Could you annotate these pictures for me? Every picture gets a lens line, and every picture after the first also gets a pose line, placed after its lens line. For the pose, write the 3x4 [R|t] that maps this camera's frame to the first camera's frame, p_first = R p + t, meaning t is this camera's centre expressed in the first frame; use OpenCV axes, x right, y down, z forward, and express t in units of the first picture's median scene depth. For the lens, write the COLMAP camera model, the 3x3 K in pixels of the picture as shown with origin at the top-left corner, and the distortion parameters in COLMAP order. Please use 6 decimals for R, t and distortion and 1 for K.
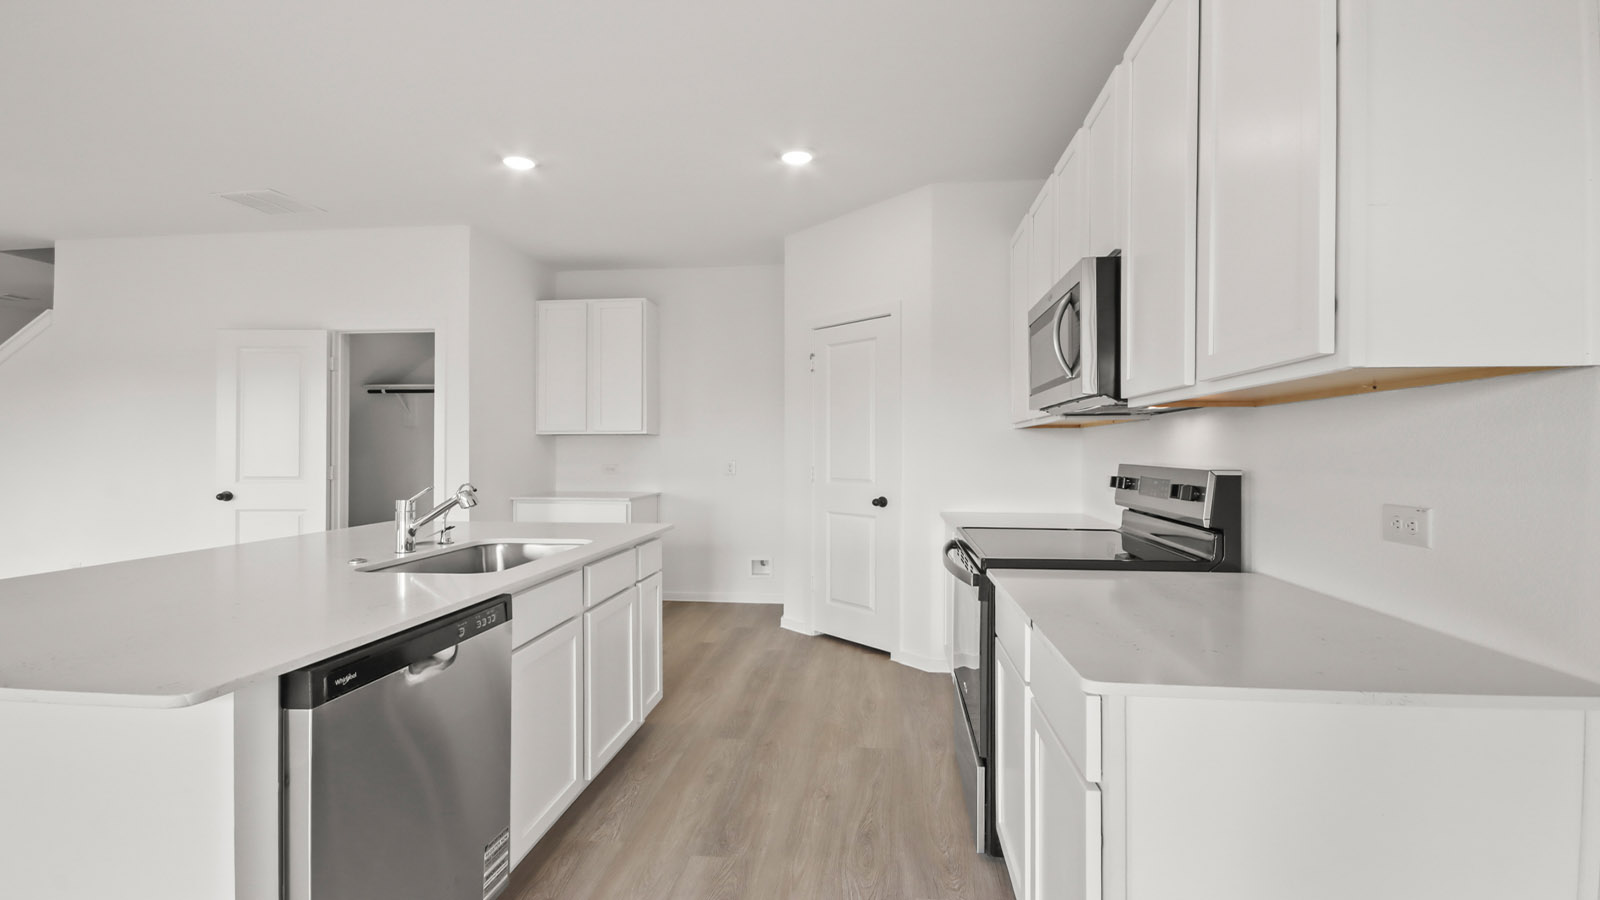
lens RADIAL K [[729.1, 0, 797.6], [0, 729.1, 449.5], [0, 0, 1]] dist [-0.009981, -0.000578]
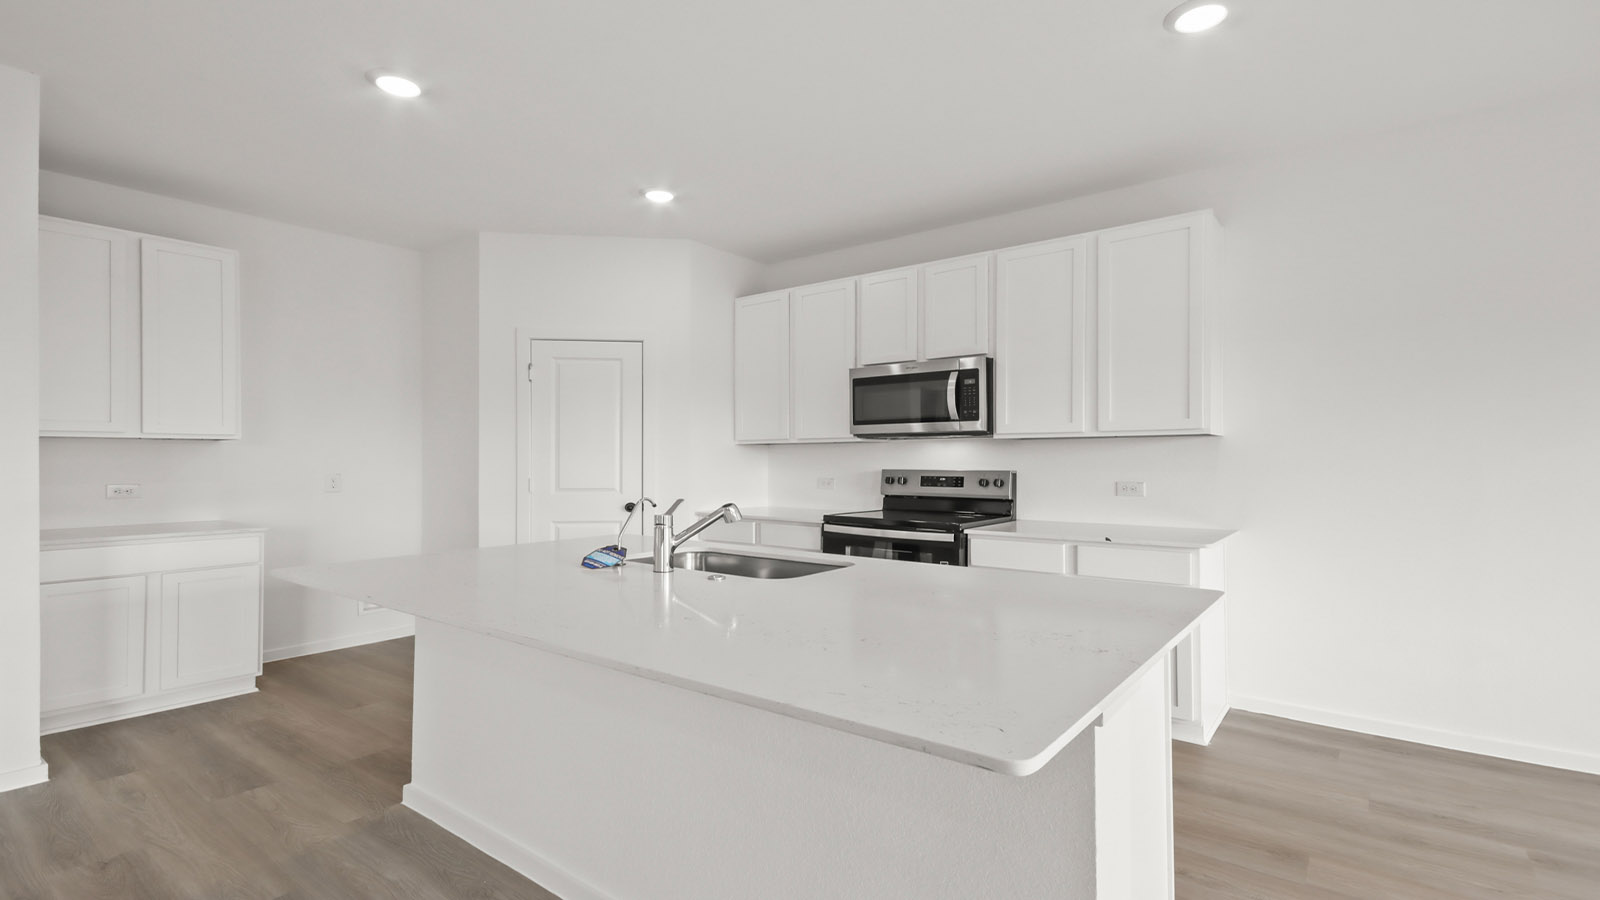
lens RADIAL K [[729.1, 0, 797.6], [0, 729.1, 449.5], [0, 0, 1]] dist [-0.009981, -0.000578]
pose [[0.512485, 0.012053, 0.858611, -0.710475], [0.002727, 0.999874, -0.015664, 0.001171], [-0.858692, 0.010369, 0.512388, 0.208293]]
